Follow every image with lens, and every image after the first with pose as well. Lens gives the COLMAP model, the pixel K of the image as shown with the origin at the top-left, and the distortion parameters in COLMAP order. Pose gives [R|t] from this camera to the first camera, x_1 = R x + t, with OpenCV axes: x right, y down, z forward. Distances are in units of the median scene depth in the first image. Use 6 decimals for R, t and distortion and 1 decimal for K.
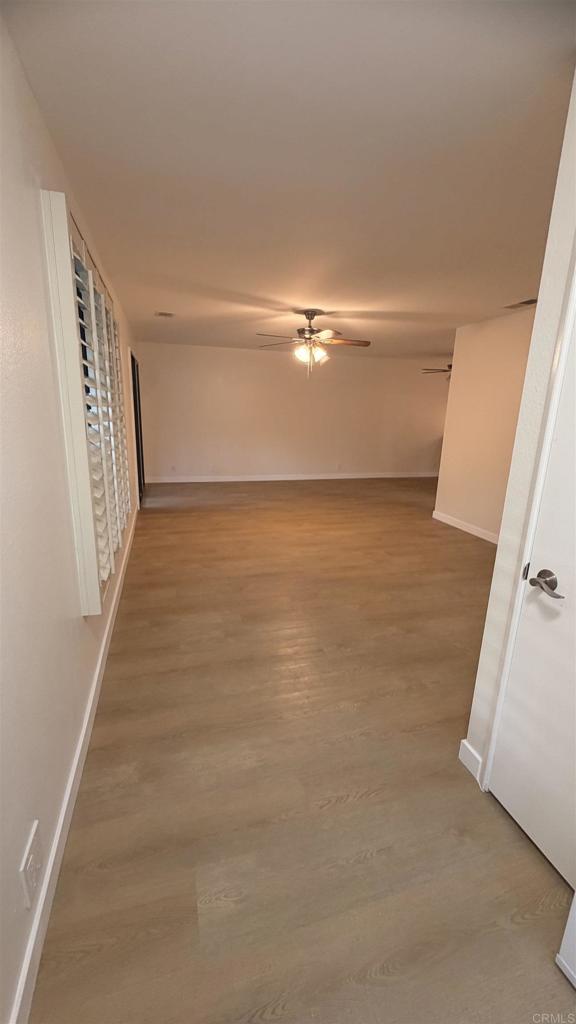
lens RADIAL K [[412.9, 0, 288.0], [0, 412.9, 512.0], [0, 0, 1]] dist [0.000931, 0.000040]
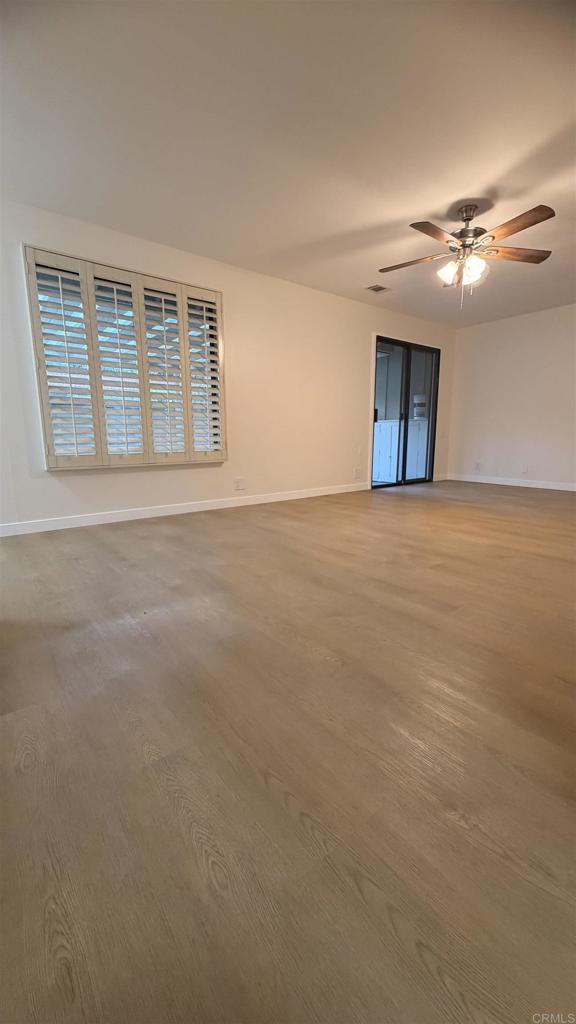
lens RADIAL K [[412.9, 0, 288.0], [0, 412.9, 512.0], [0, 0, 1]] dist [0.000931, 0.000040]
pose [[0.392355, 0.151739, -0.907212, 0.732174], [-0.215673, 0.973980, 0.069632, 0.033356], [0.894172, 0.168341, 0.414872, 0.582291]]
